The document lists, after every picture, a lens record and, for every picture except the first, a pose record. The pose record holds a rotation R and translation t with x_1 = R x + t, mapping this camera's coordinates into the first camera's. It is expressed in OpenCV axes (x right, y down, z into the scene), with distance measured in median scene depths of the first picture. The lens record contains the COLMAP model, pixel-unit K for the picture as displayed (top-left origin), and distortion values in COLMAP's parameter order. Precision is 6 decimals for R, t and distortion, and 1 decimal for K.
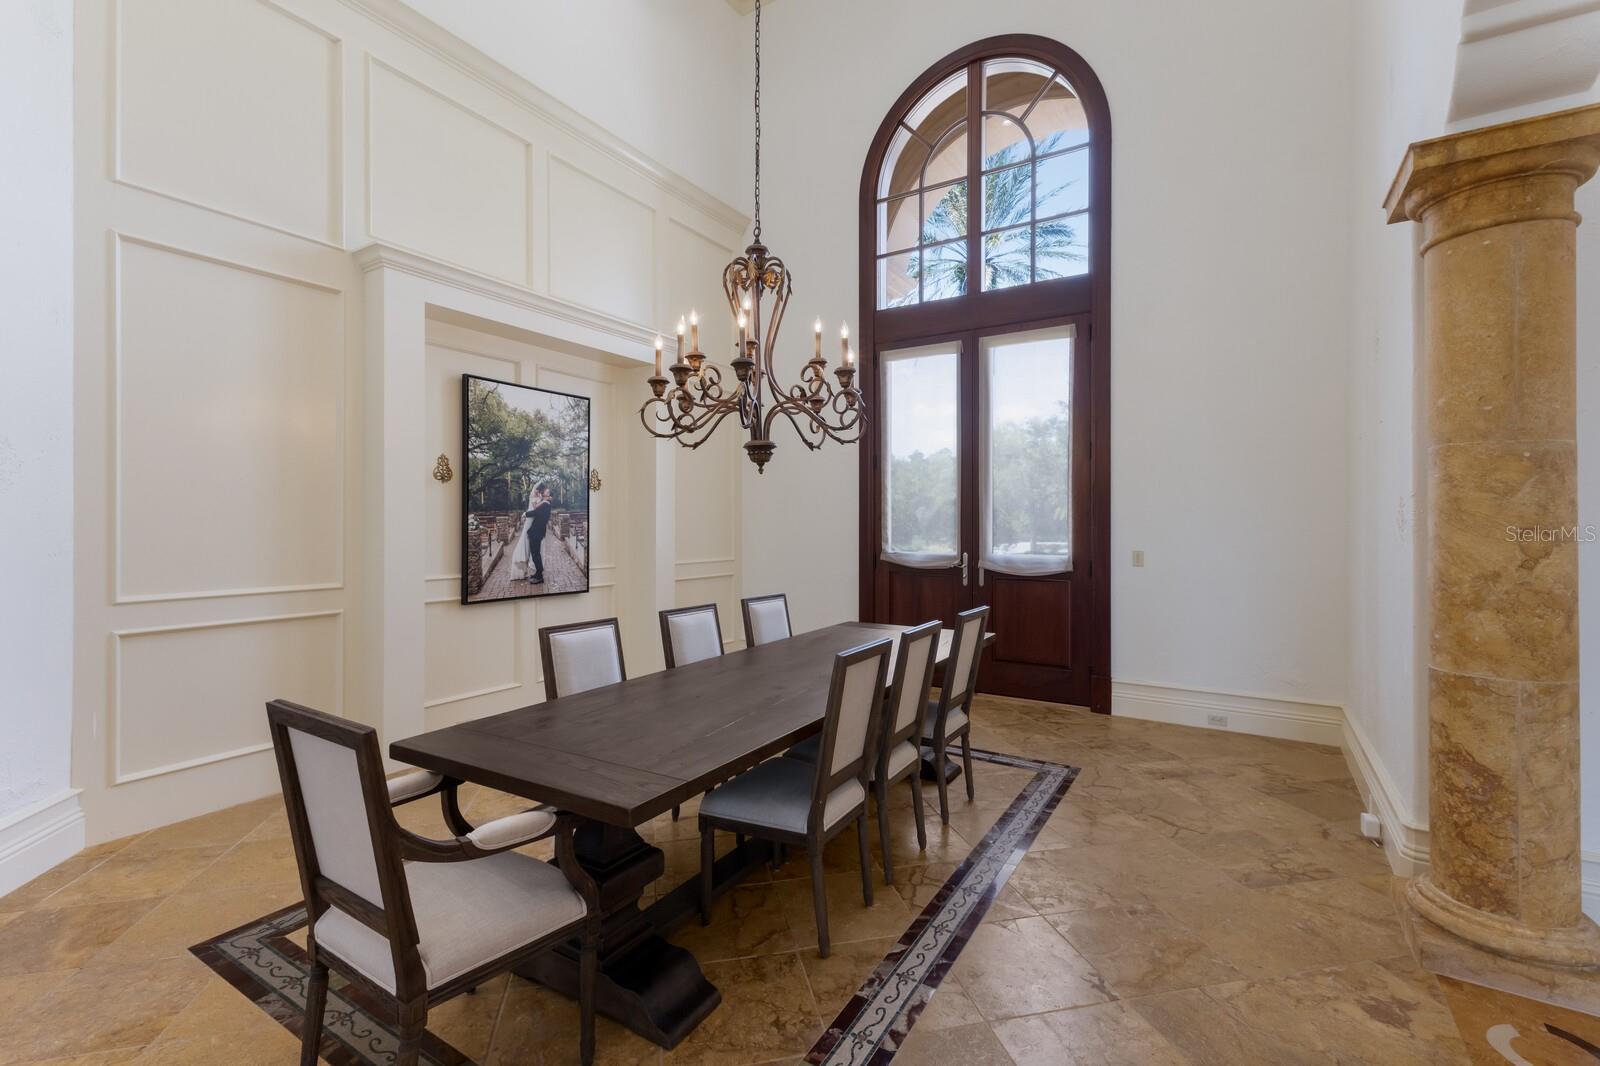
lens RADIAL K [[696.3, 0, 803.4], [0, 696.3, 526.3], [0, 0, 1]] dist [0.000278, -0.000042]
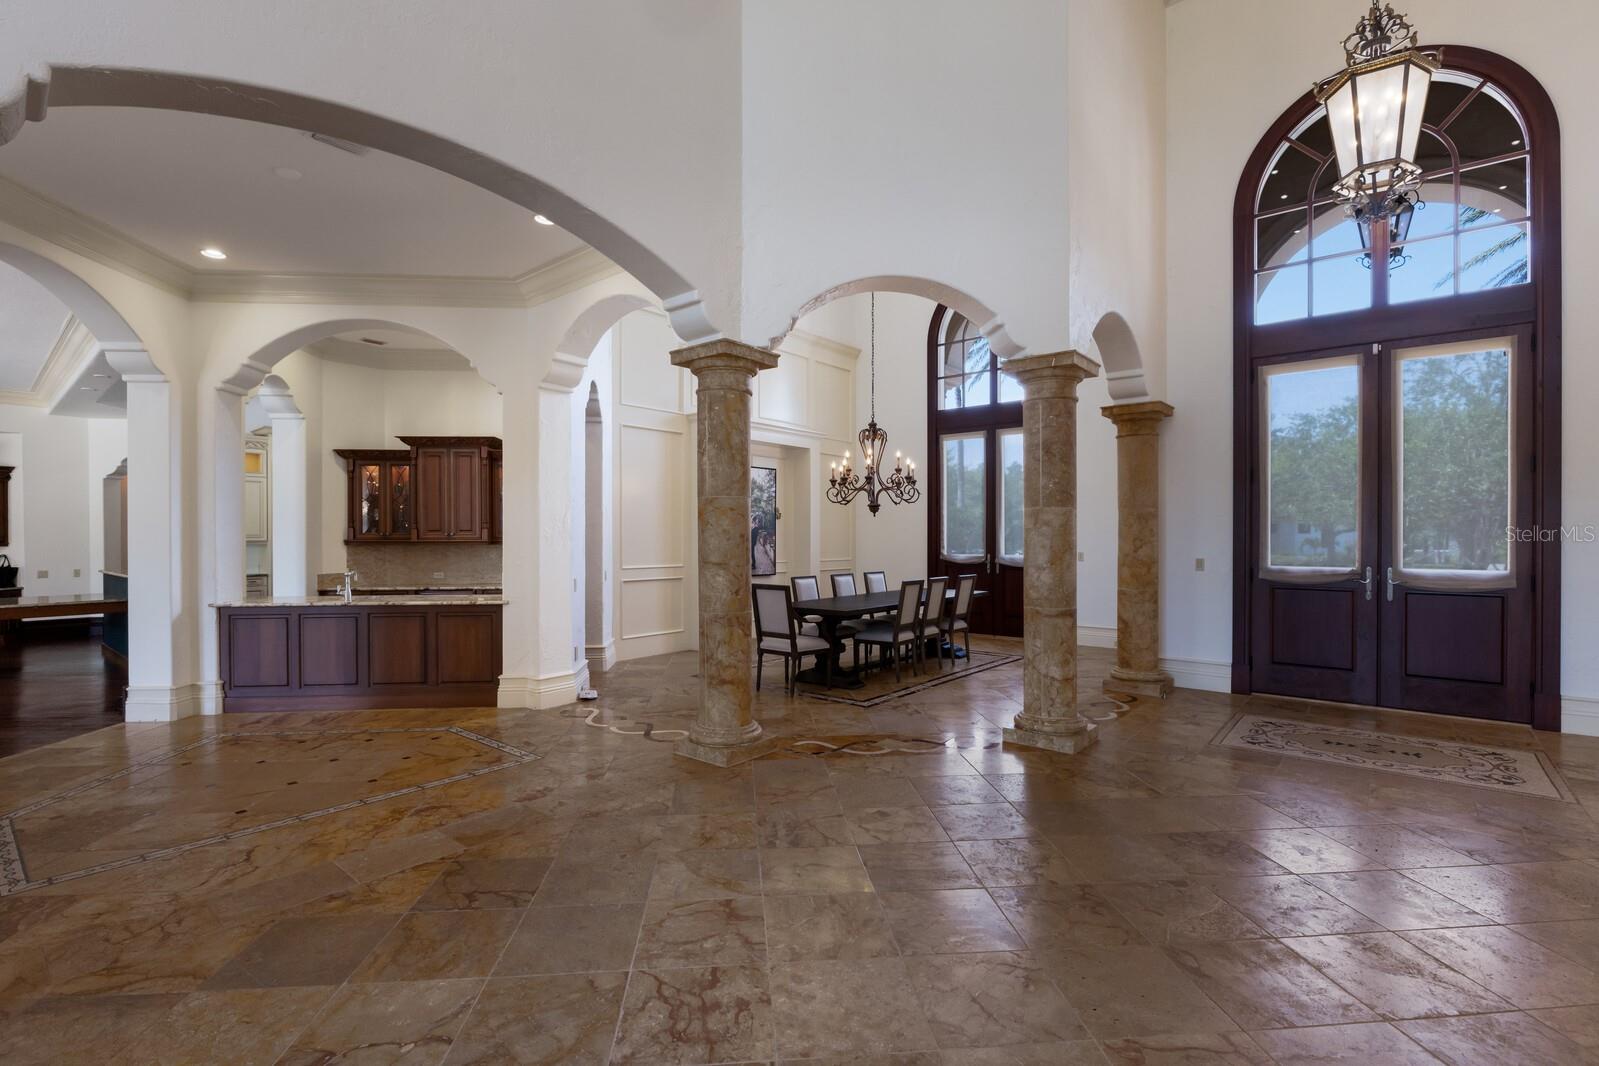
lens RADIAL K [[703.5, 0, 806.7], [0, 703.5, 534.5], [0, 0, 1]] dist [0.001712, 0.000163]
pose [[0.991645, -0.002234, -0.128979, 0.018358], [0.001343, 0.999975, -0.006992, 0.002383], [0.128991, 0.006760, 0.991623, -1.323348]]
